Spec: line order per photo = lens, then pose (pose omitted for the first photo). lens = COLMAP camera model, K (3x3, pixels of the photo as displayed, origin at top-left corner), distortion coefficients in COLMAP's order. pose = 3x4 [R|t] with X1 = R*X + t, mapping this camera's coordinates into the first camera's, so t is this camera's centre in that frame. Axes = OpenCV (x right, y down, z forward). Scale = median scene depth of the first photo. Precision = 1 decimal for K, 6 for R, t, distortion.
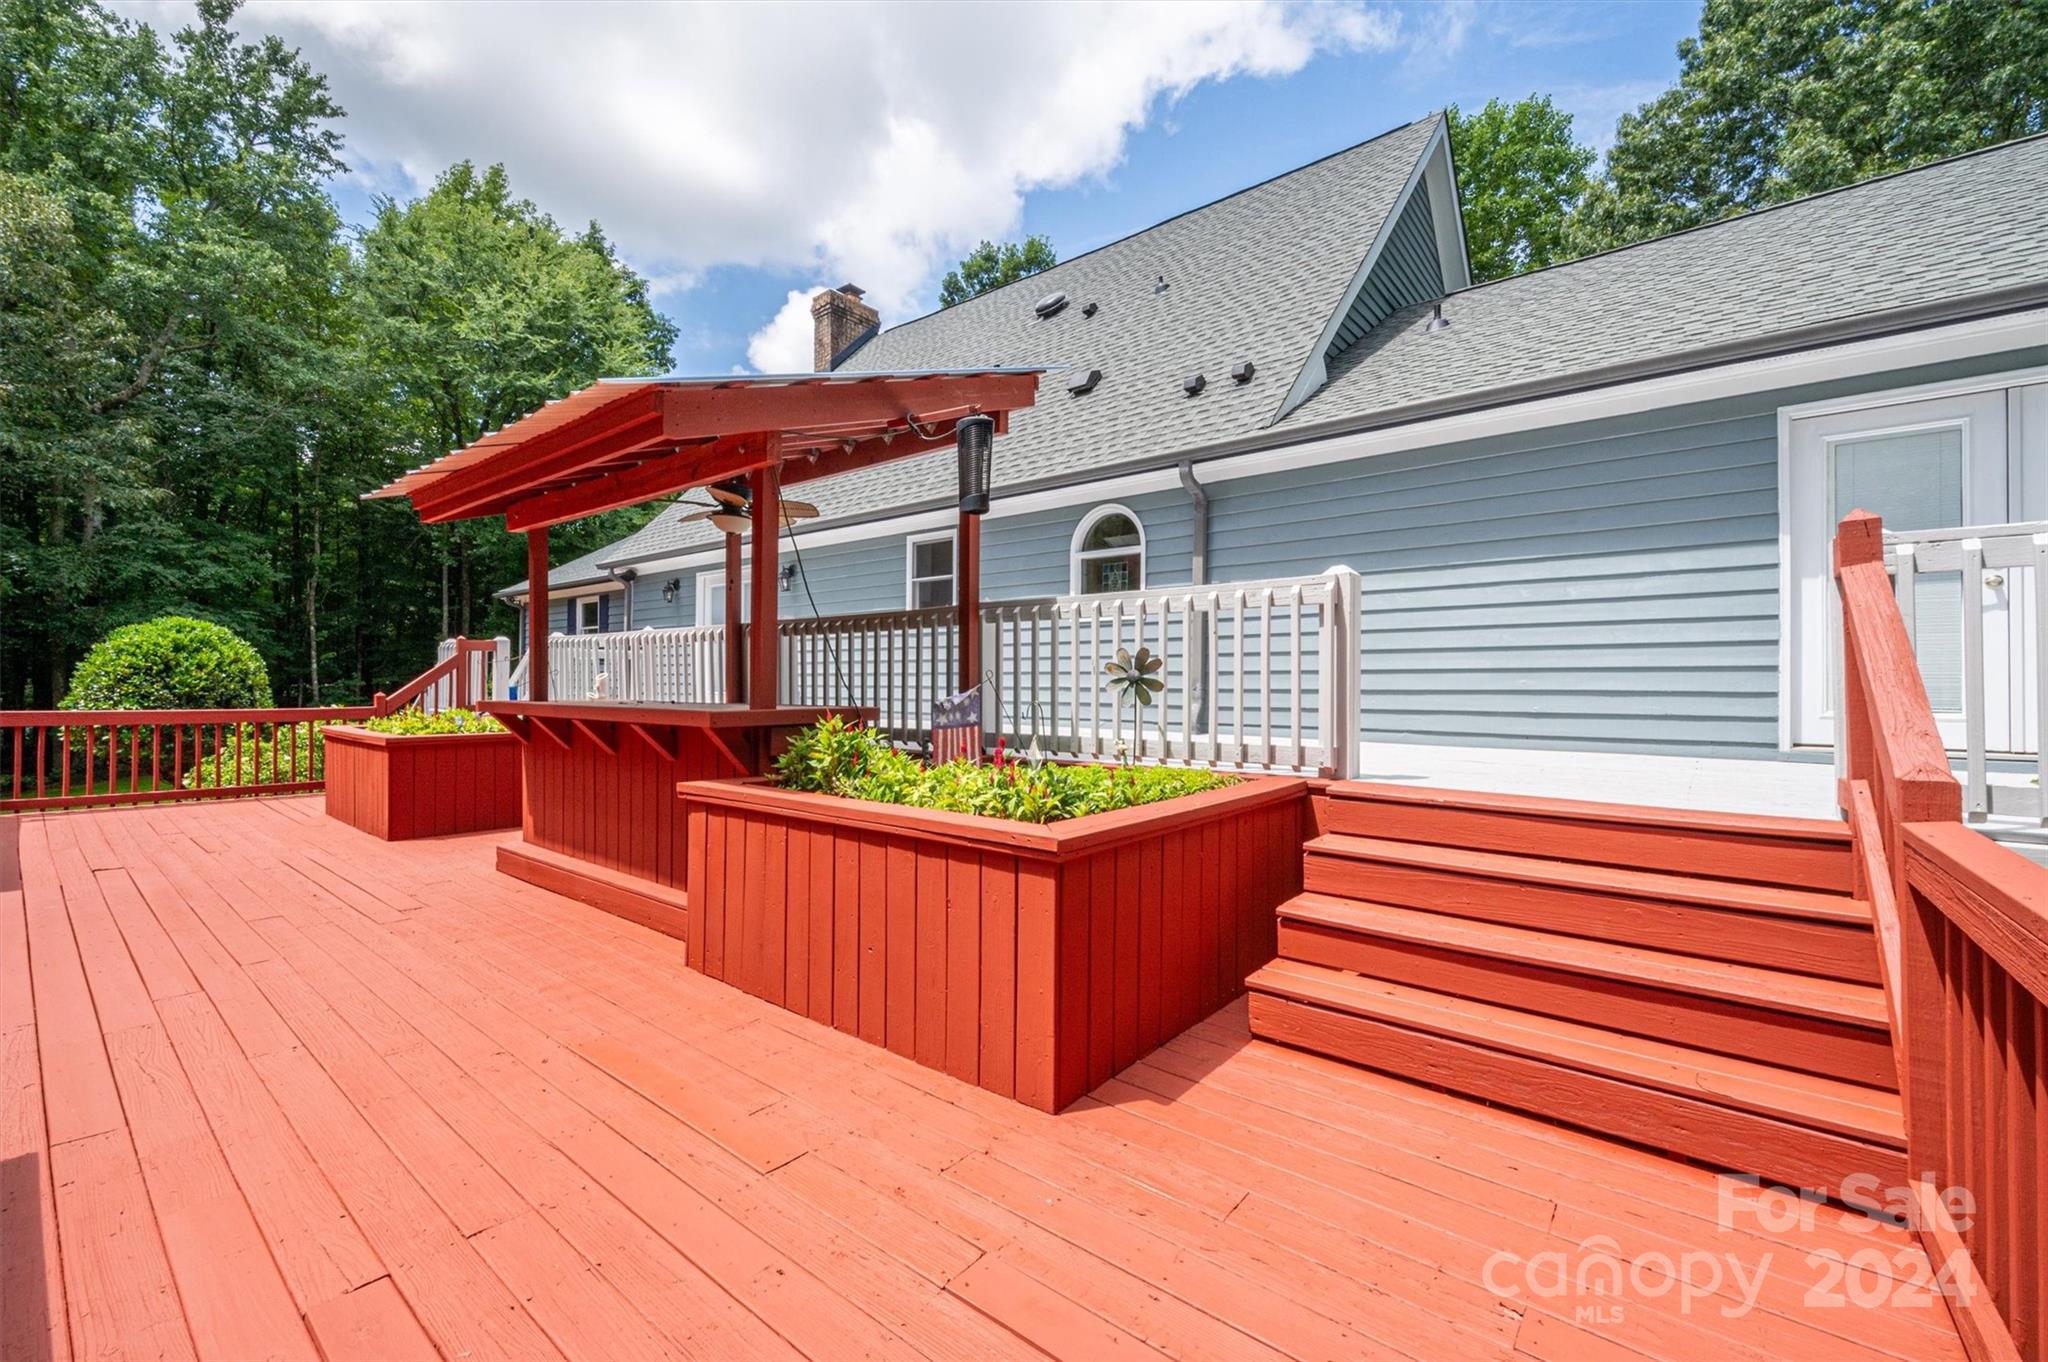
lens RADIAL K [[838.0, 0, 1023.3], [0, 838.0, 672.9], [0, 0, 1]] dist [-0.000011, -0.000061]
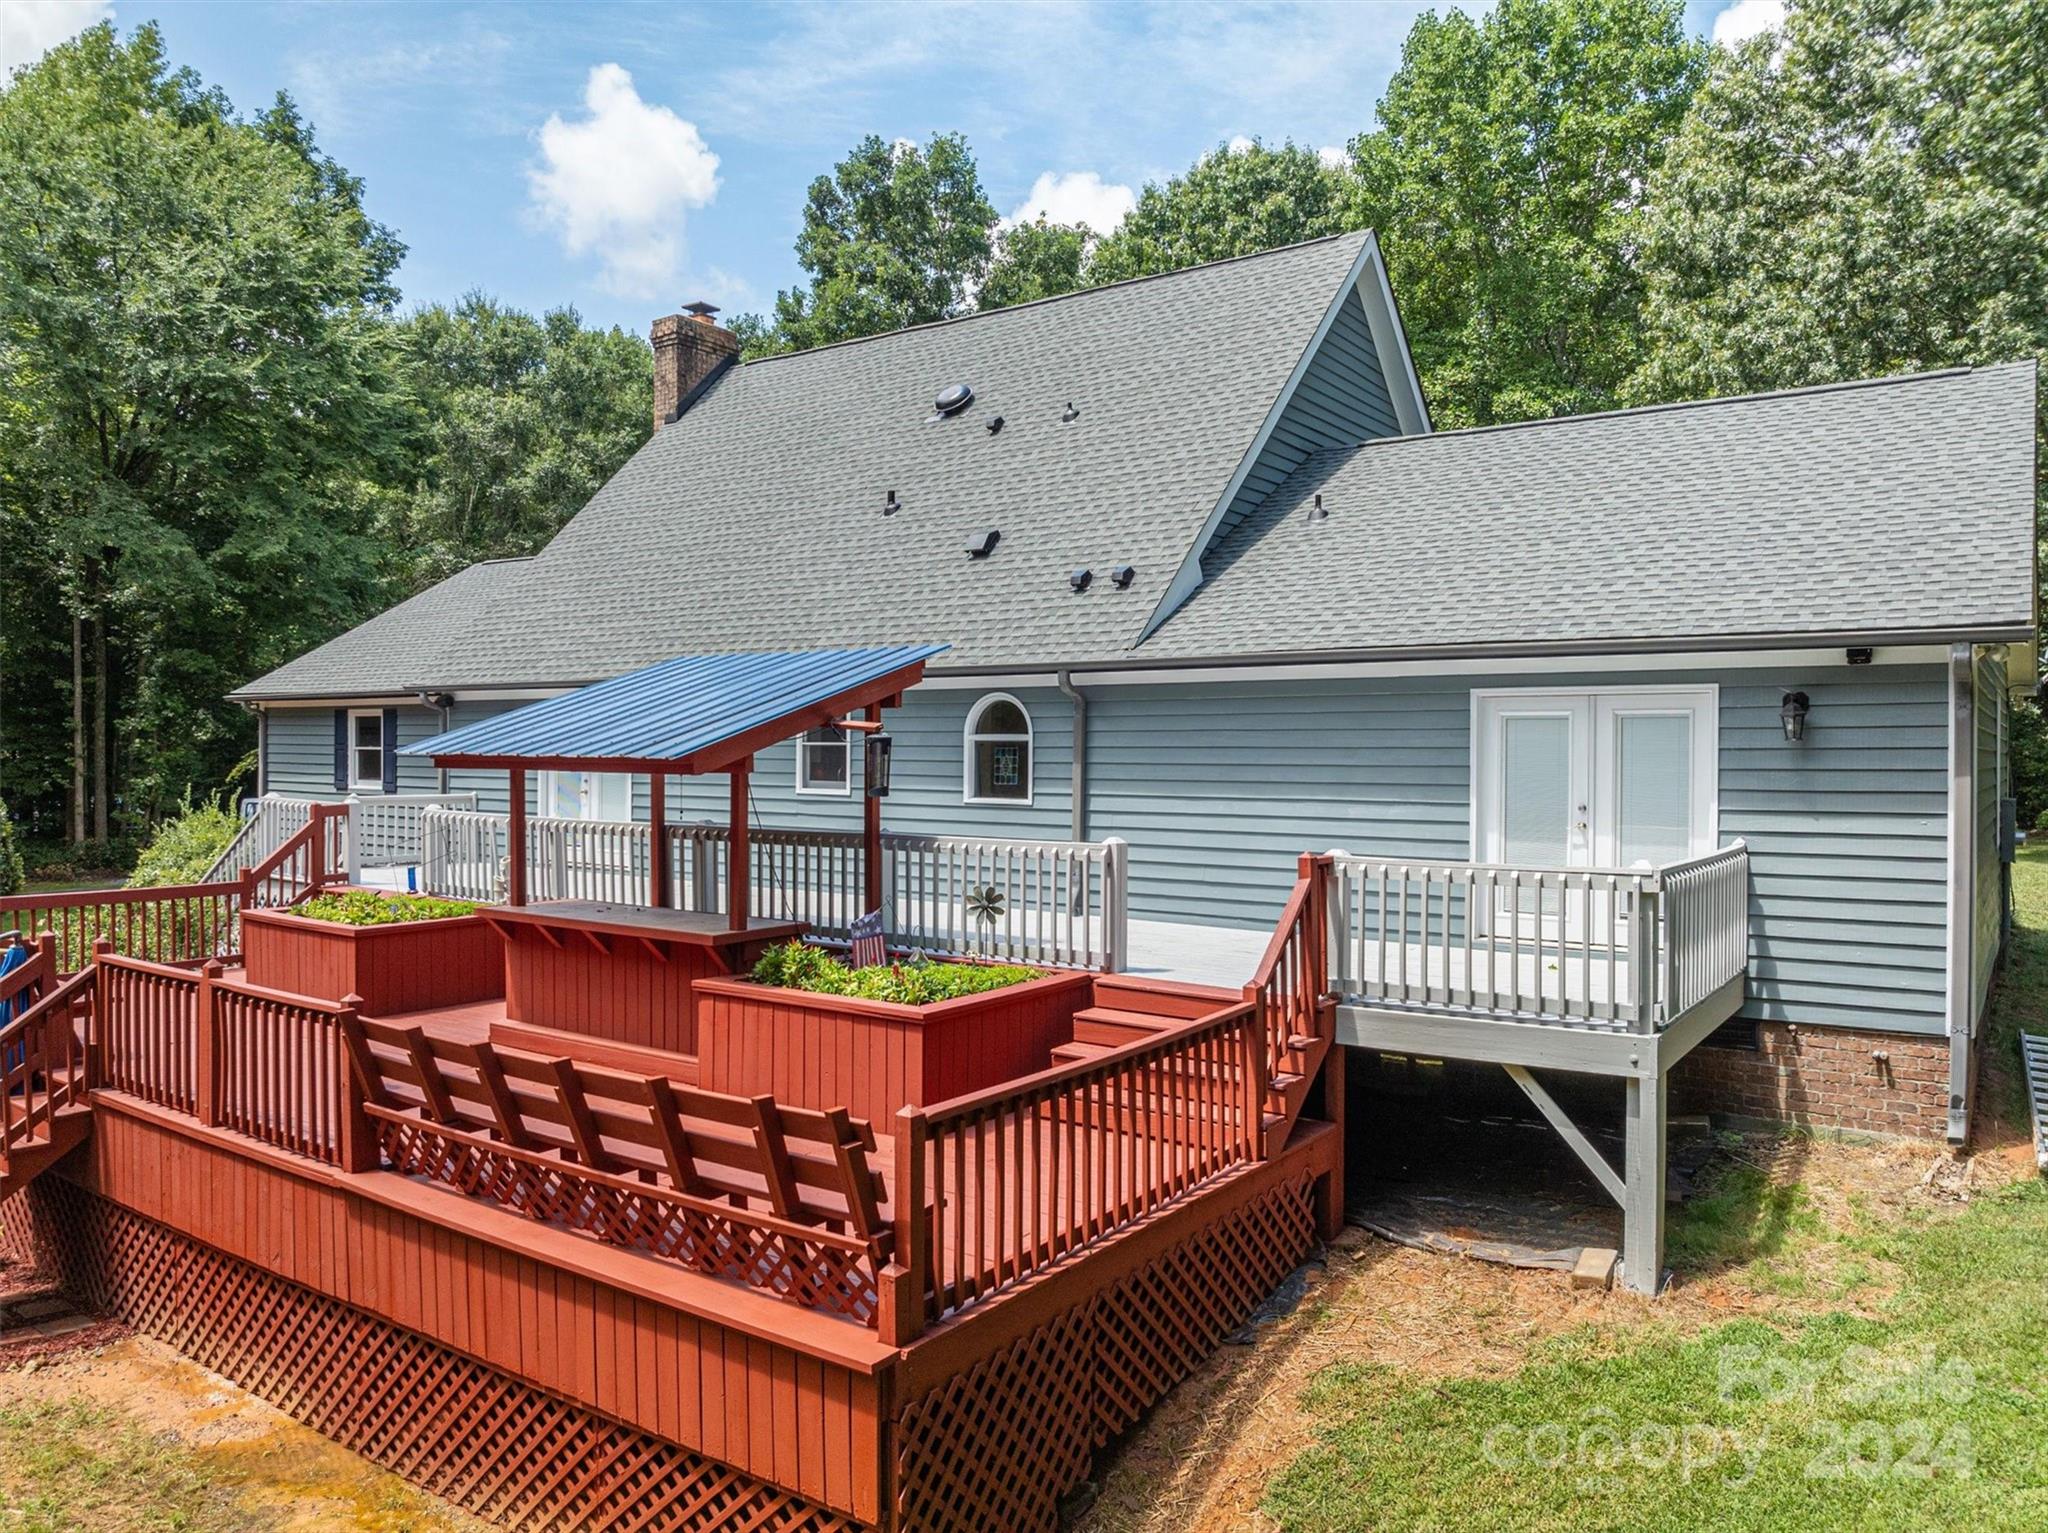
lens RADIAL K [[1439.4, 0, 1027.6], [0, 1439.4, 765.2], [0, 0, 1]] dist [-0.033848, -0.002997]
pose [[0.997948, -0.002538, 0.063980, 0.022610], [0.000773, 0.999619, 0.027589, -0.167573], [-0.064025, -0.027483, 0.997570, -0.831442]]
